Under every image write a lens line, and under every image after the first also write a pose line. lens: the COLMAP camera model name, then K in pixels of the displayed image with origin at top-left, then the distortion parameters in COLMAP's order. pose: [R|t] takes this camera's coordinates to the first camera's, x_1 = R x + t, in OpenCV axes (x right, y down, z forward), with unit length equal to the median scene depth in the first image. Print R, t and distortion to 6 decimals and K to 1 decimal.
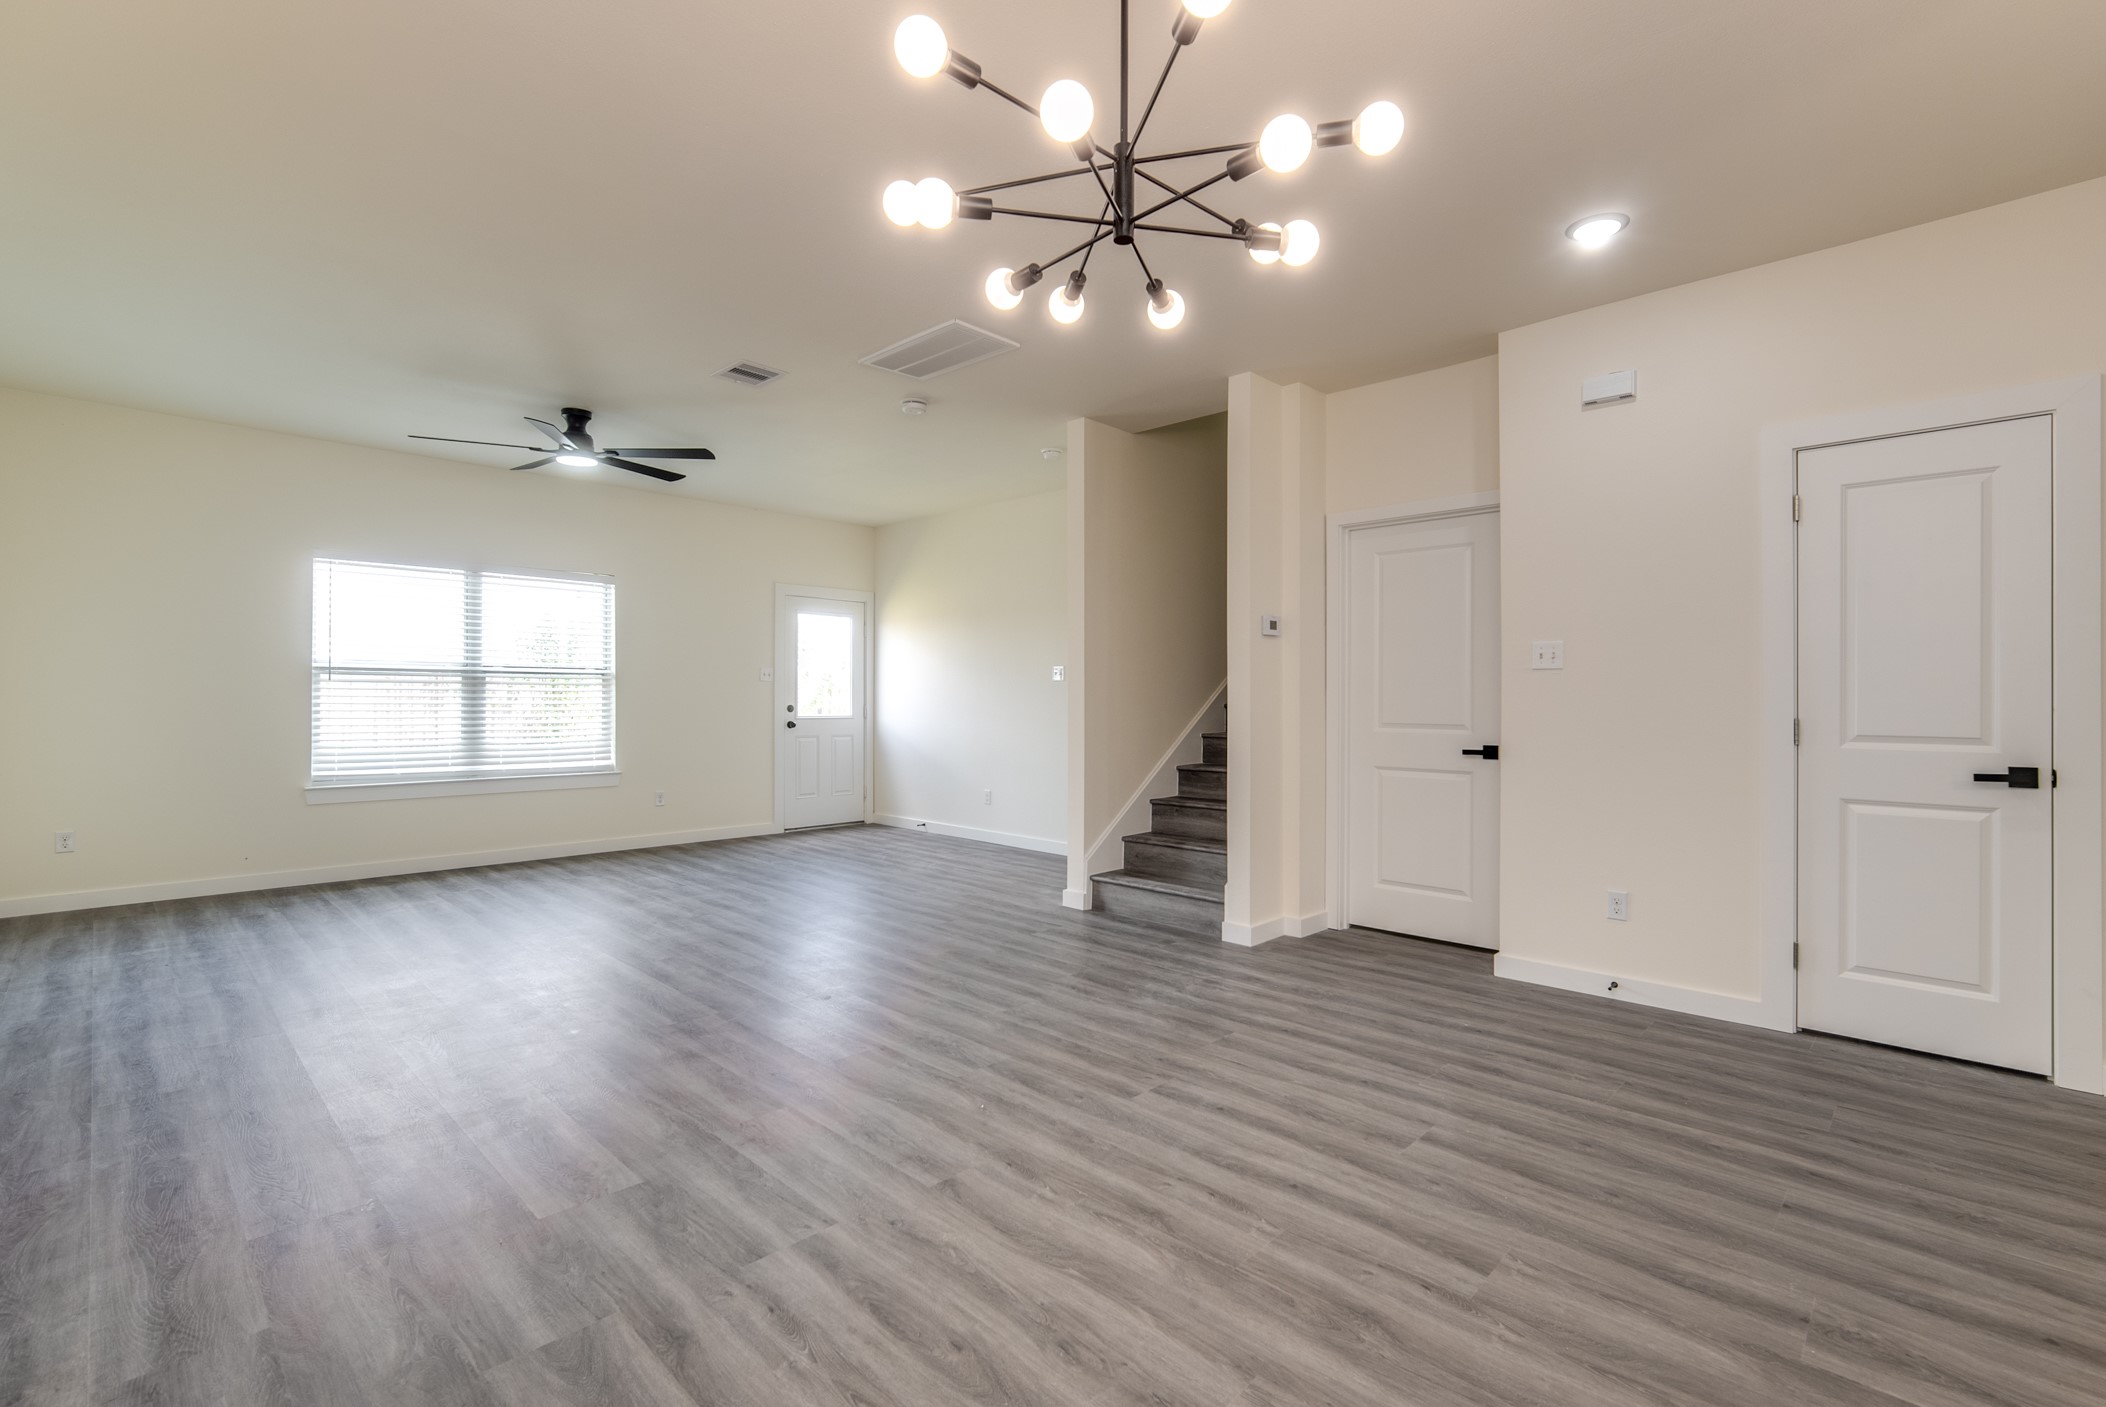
lens RADIAL K [[962.3, 0, 1056.8], [0, 962.3, 704.5], [0, 0, 1]] dist [-0.003186, 0.000532]
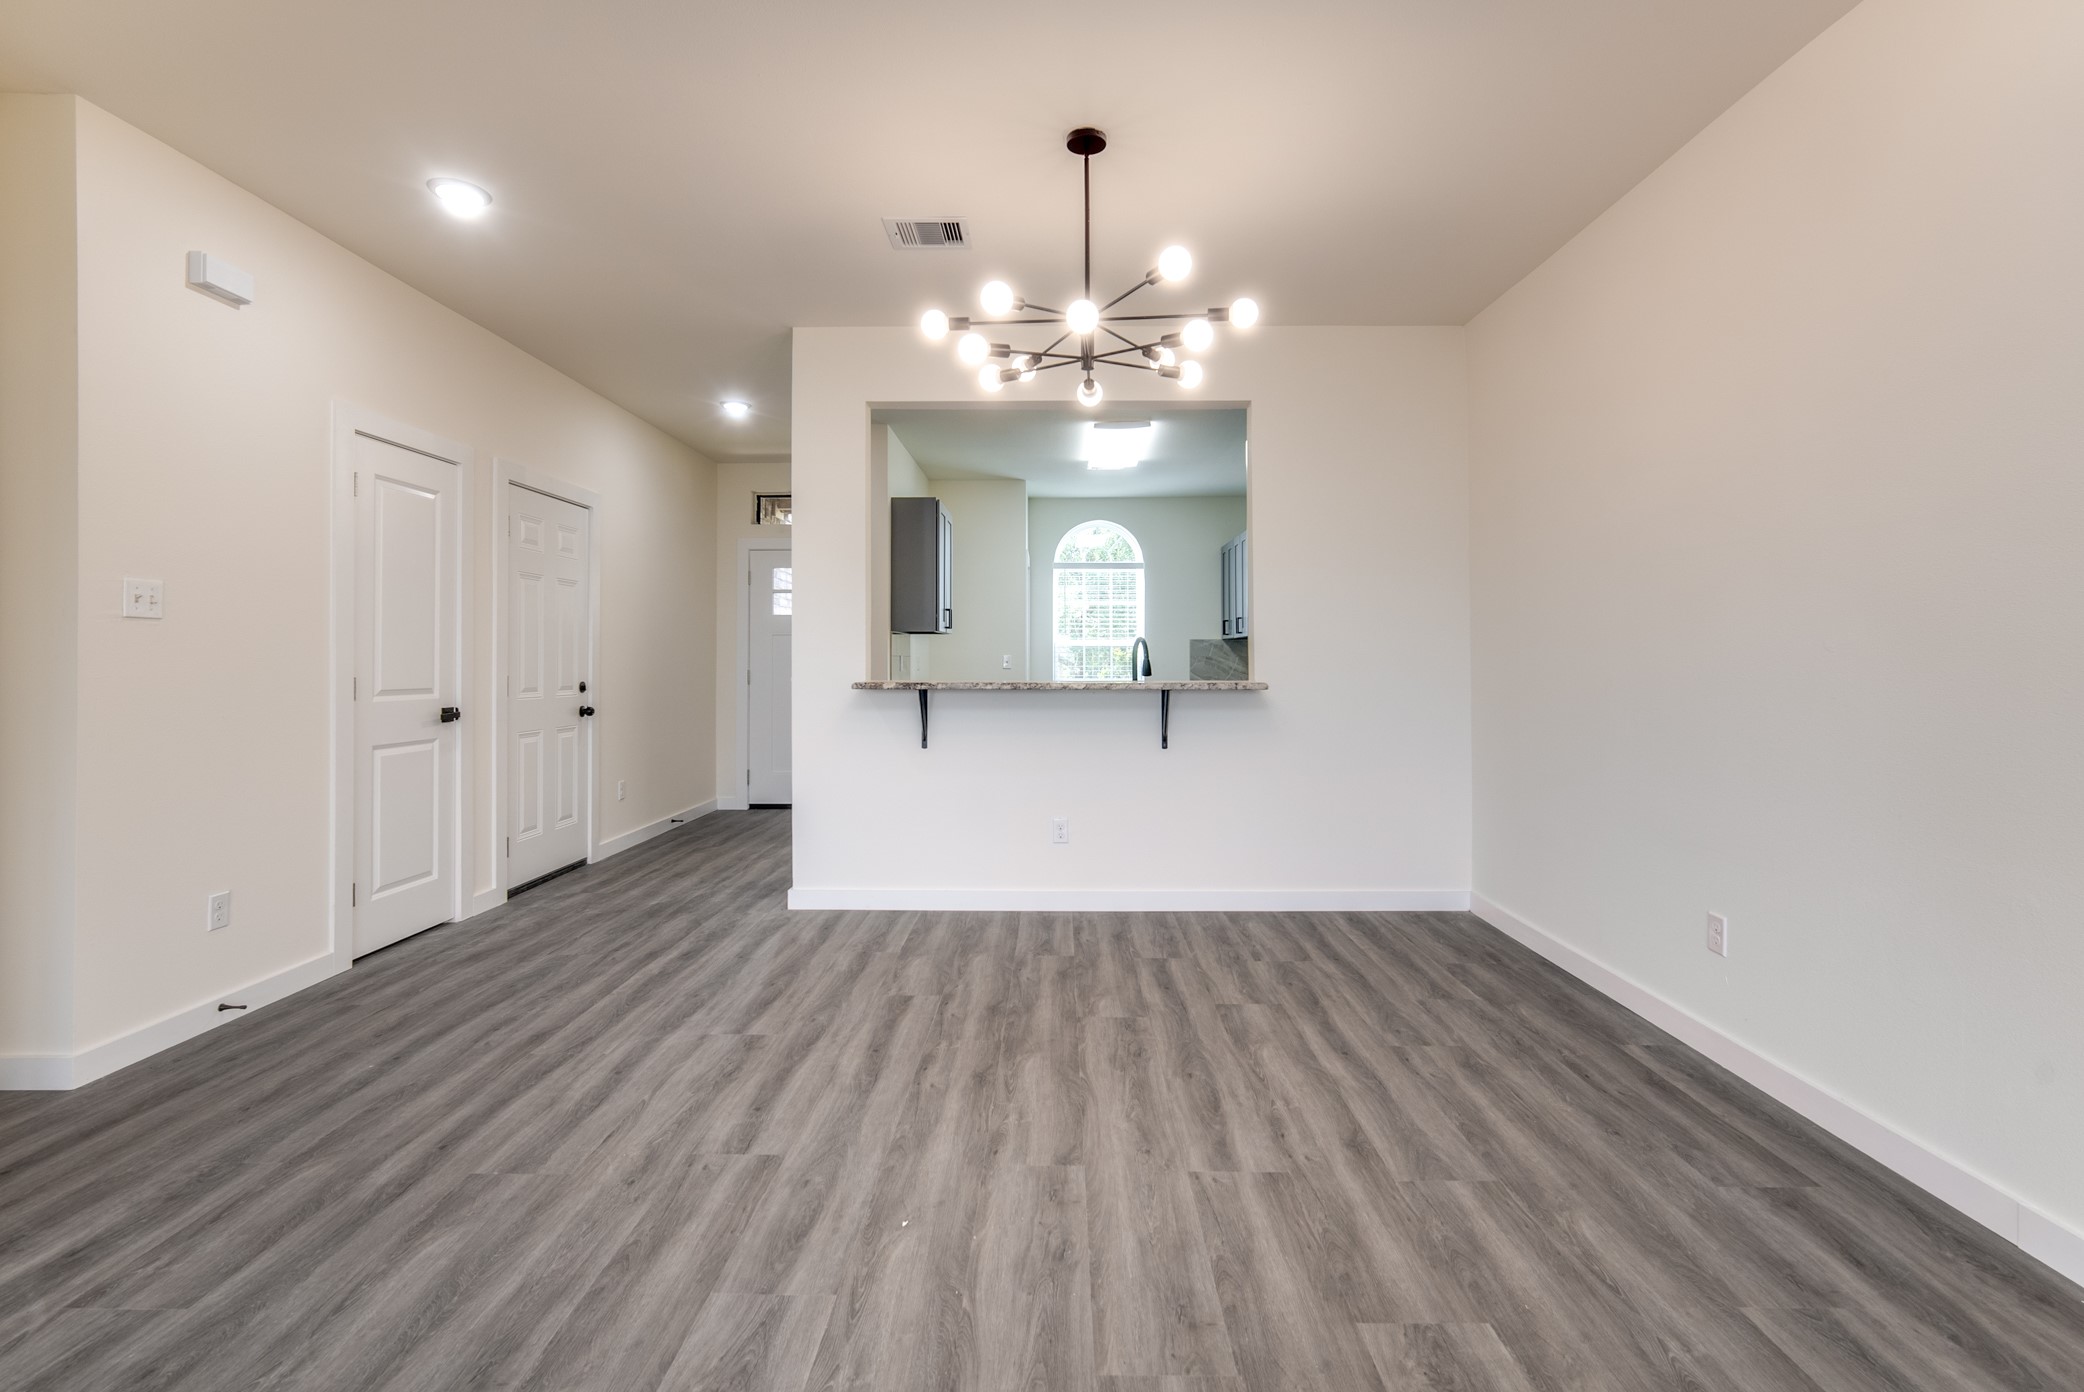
lens RADIAL K [[952.3, 0, 1059.7], [0, 952.3, 652.8], [0, 0, 1]] dist [-0.003186, 0.000532]
pose [[-0.705382, 0.004892, 0.708811, -0.718537], [0.001633, 0.999985, -0.005277, -0.008301], [-0.708826, -0.002565, -0.705379, 1.528533]]
